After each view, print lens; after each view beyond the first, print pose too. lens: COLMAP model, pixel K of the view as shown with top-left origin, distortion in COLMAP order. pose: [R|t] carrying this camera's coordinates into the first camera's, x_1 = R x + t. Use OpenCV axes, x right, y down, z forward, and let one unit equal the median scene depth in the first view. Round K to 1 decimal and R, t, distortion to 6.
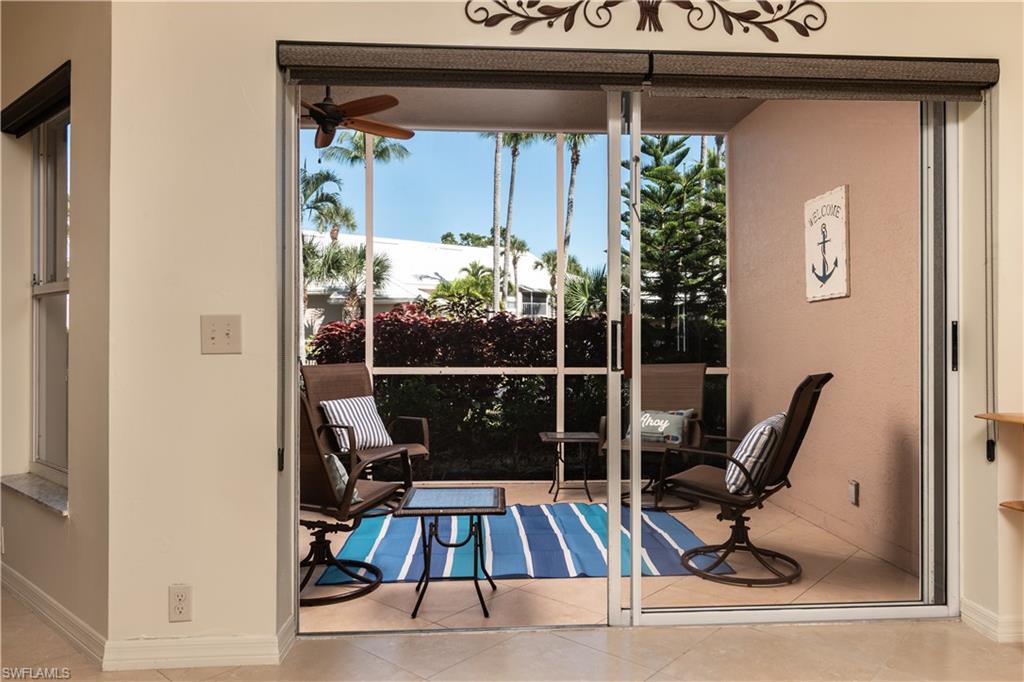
lens RADIAL K [[698.6, 0, 513.4], [0, 698.6, 337.6], [0, 0, 1]] dist [0.000847, -0.000096]
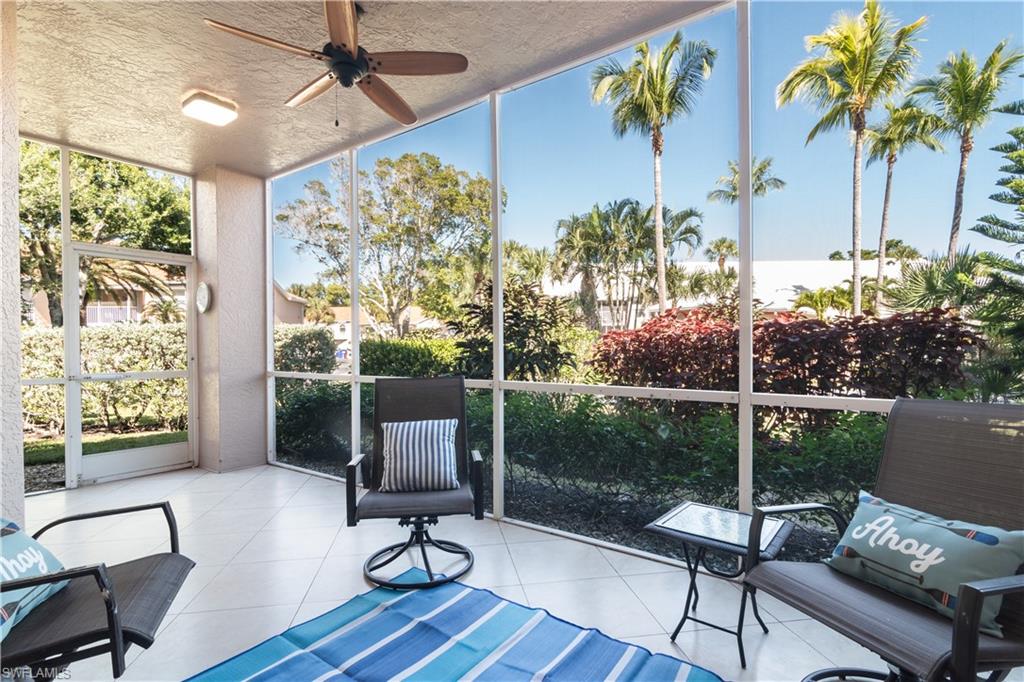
lens RADIAL K [[493.7, 0, 513.9], [0, 493.7, 342.6], [0, 0, 1]] dist [0.000287, 0.000461]
pose [[0.771673, -0.008906, -0.635957, 0.037412], [0.007316, 0.999960, -0.005125, 0.000158], [0.635978, -0.000698, 0.771707, 0.110369]]
